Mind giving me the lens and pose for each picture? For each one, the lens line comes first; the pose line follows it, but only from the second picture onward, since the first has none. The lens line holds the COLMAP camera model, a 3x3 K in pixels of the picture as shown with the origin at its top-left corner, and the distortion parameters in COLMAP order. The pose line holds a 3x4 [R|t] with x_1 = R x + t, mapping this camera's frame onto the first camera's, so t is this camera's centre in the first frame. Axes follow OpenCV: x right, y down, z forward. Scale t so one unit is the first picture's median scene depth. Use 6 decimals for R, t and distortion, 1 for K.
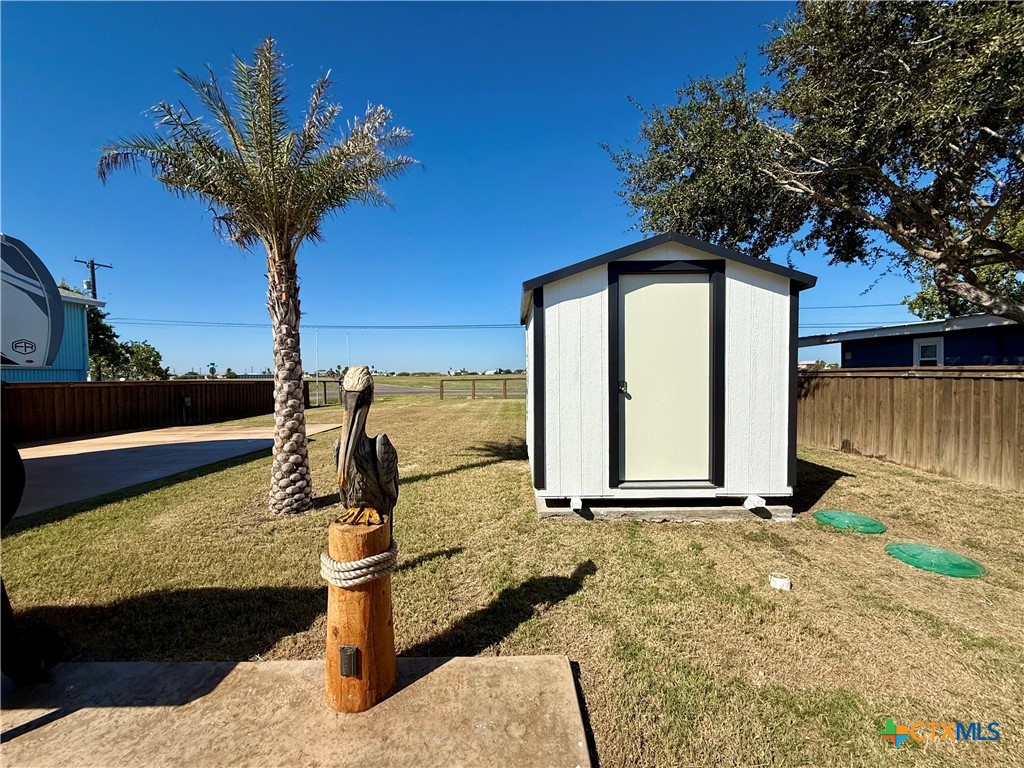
lens RADIAL K [[408.4, 0, 510.6], [0, 408.4, 386.1], [0, 0, 1]] dist [0.000578, -0.000167]
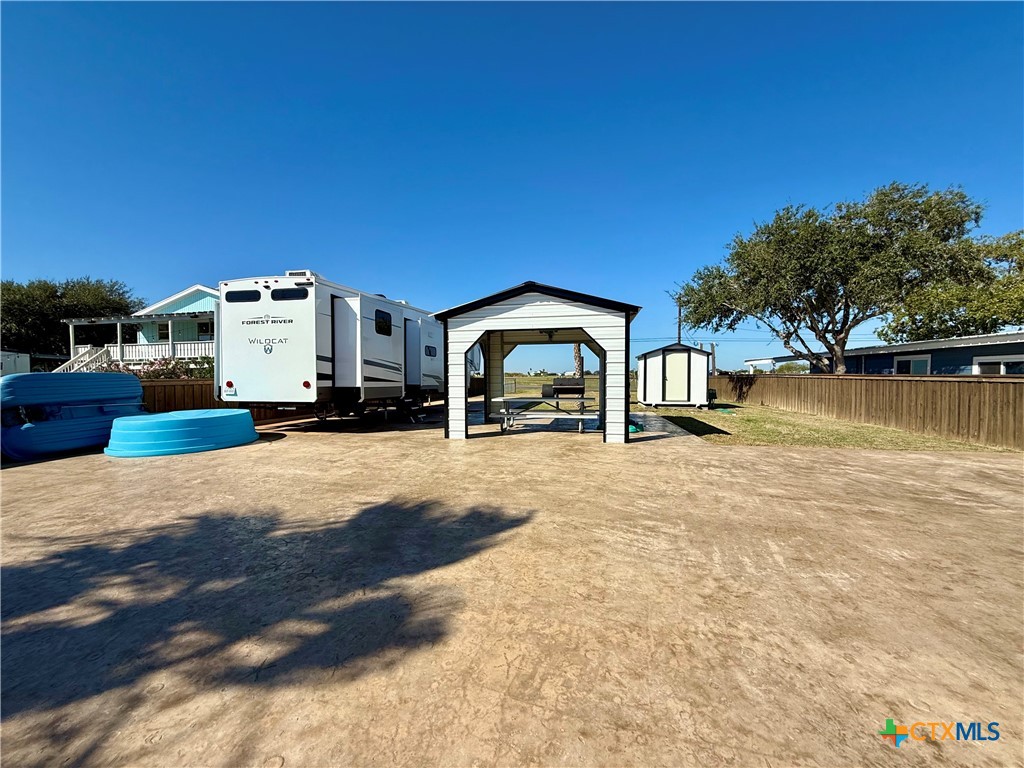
lens RADIAL K [[408.4, 0, 510.6], [0, 408.4, 386.1], [0, 0, 1]] dist [0.000578, -0.000167]
pose [[0.982118, 0.015131, -0.187659, -0.448290], [-0.015481, 0.999880, -0.000400, 0.099545], [0.187631, 0.003298, 0.982234, -3.059540]]
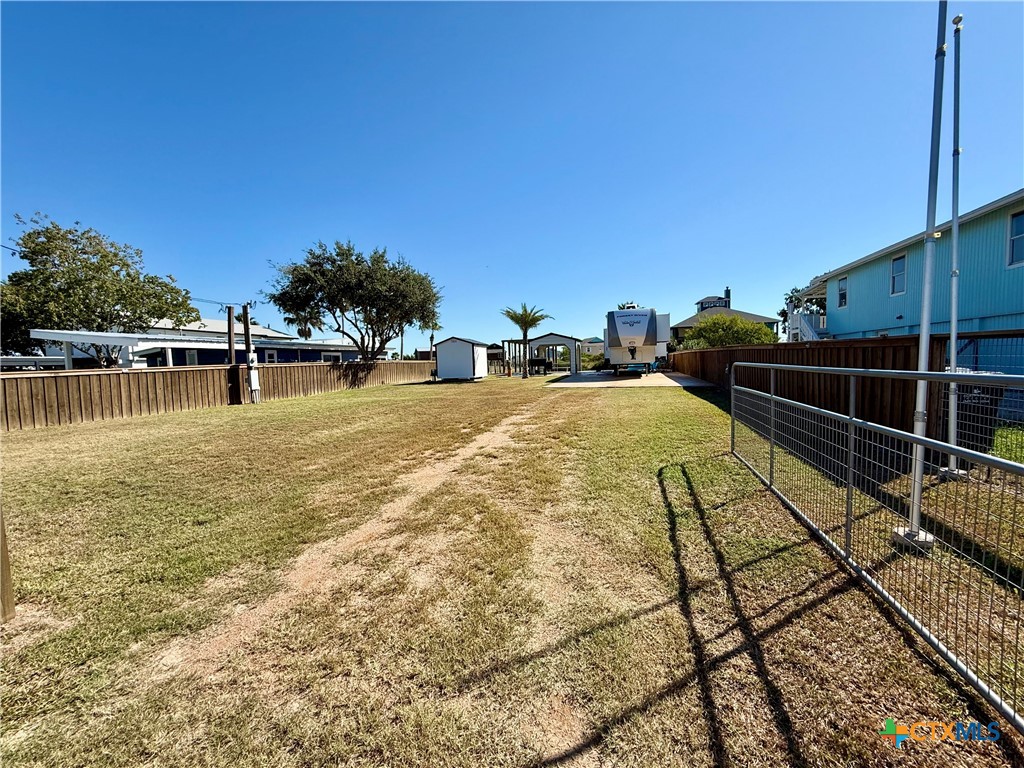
lens RADIAL K [[408.4, 0, 510.6], [0, 408.4, 386.1], [0, 0, 1]] dist [0.000578, -0.000167]
pose [[-0.963783, 0.032574, 0.264691, -1.848732], [0.055949, 0.995122, 0.081253, -0.078786], [-0.260753, 0.093120, -0.960904, 6.565356]]
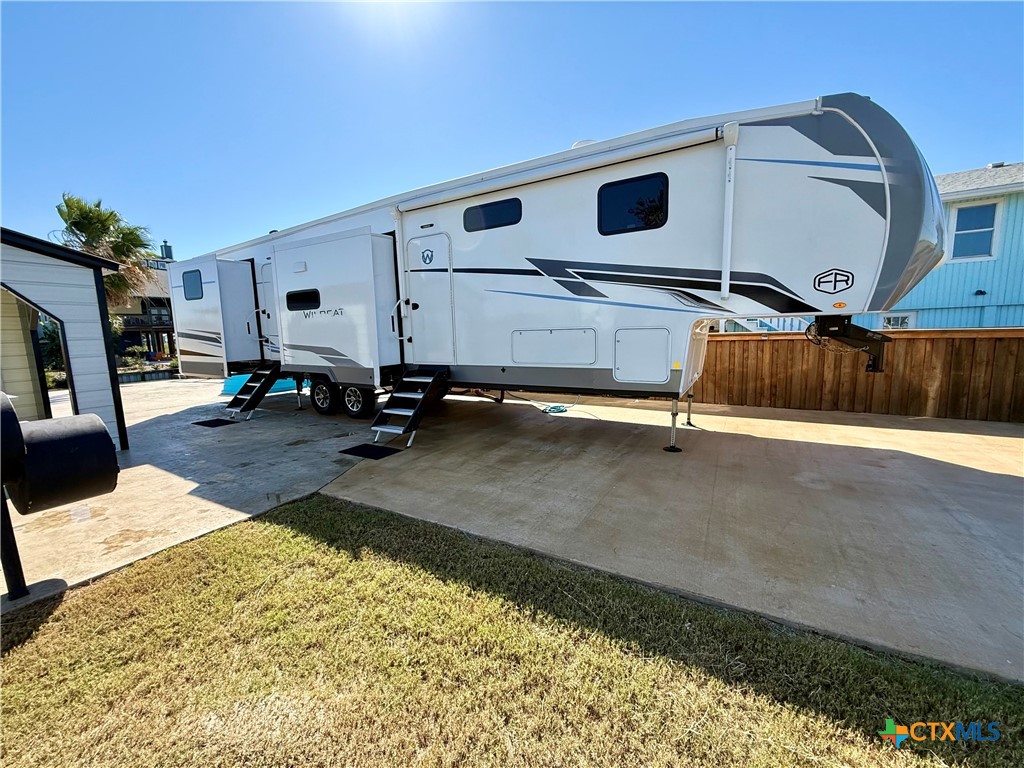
lens RADIAL K [[408.4, 0, 510.6], [0, 408.4, 386.1], [0, 0, 1]] dist [0.000578, -0.000167]
pose [[-0.481632, 0.144393, -0.864396, -0.580955], [0.012033, 0.987330, 0.158224, -0.062500], [0.876291, 0.065804, -0.477267, 1.242944]]
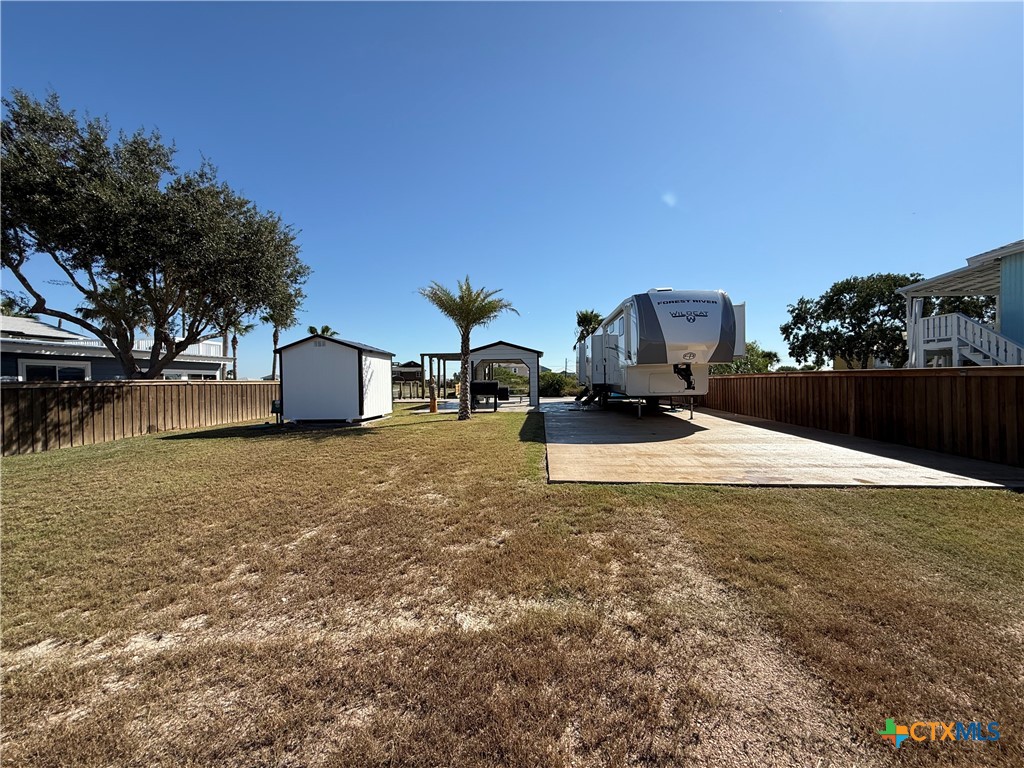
lens RADIAL K [[408.4, 0, 510.6], [0, 408.4, 386.1], [0, 0, 1]] dist [0.000578, -0.000167]
pose [[-0.997213, 0.027950, 0.069178, -1.098025], [0.030834, 0.998684, 0.040988, -0.068519], [-0.067941, 0.043006, -0.996762, 4.011162]]
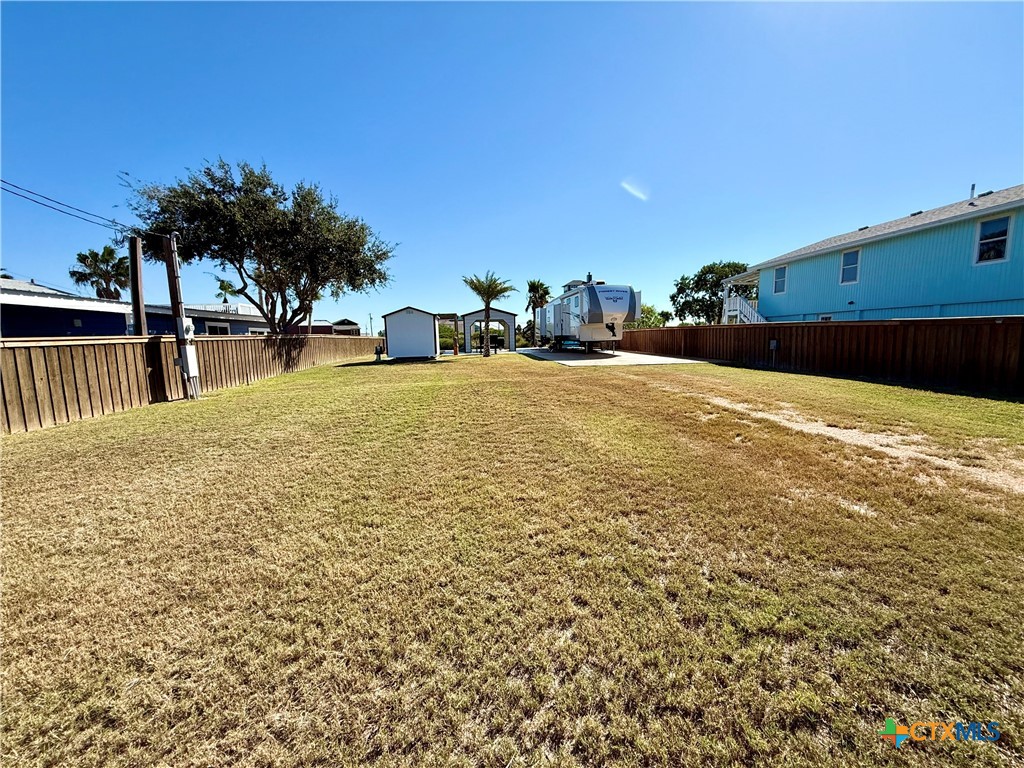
lens RADIAL K [[408.4, 0, 510.6], [0, 408.4, 386.1], [0, 0, 1]] dist [0.000578, -0.000167]
pose [[-0.992112, 0.053033, -0.113582, -0.226329], [0.035479, 0.987845, 0.151340, -0.108523], [0.120227, 0.146117, -0.981934, 6.136396]]
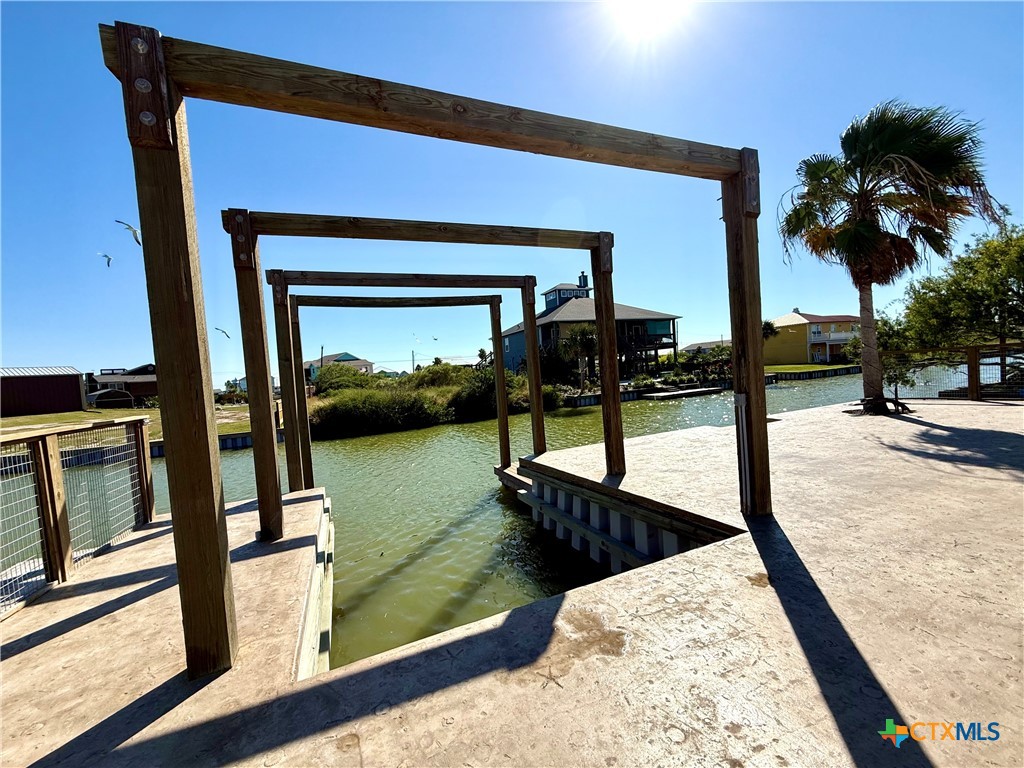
lens RADIAL K [[408.4, 0, 510.6], [0, 408.4, 386.1], [0, 0, 1]] dist [0.000578, -0.000167]
pose [[-0.912340, 0.095984, -0.398025, 0.728309], [0.074276, 0.994803, 0.069644, 0.027783], [0.402641, 0.033975, -0.914727, -2.307372]]
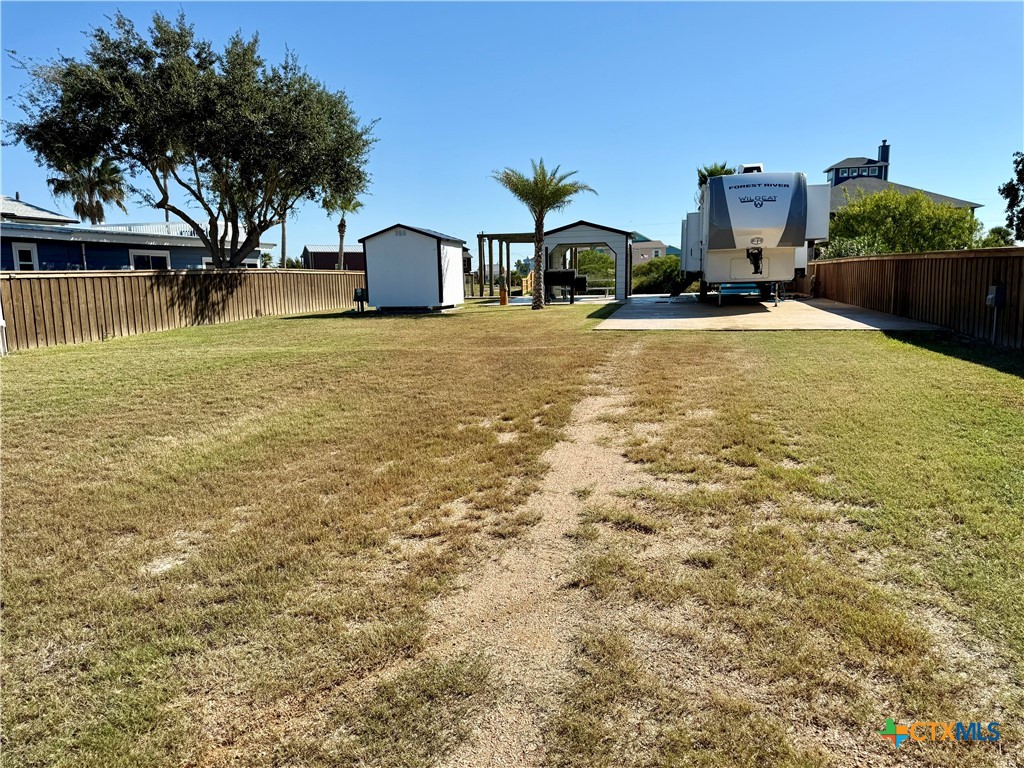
lens RADIAL K [[720.9, 0, 507.8], [0, 720.9, 385.9], [0, 0, 1]] dist [0.070449, -0.086061]
pose [[-0.975911, 0.000900, 0.218169, -1.468115], [0.040242, 0.983576, 0.175951, -0.087720], [-0.214428, 0.180492, -0.959919, 6.197952]]
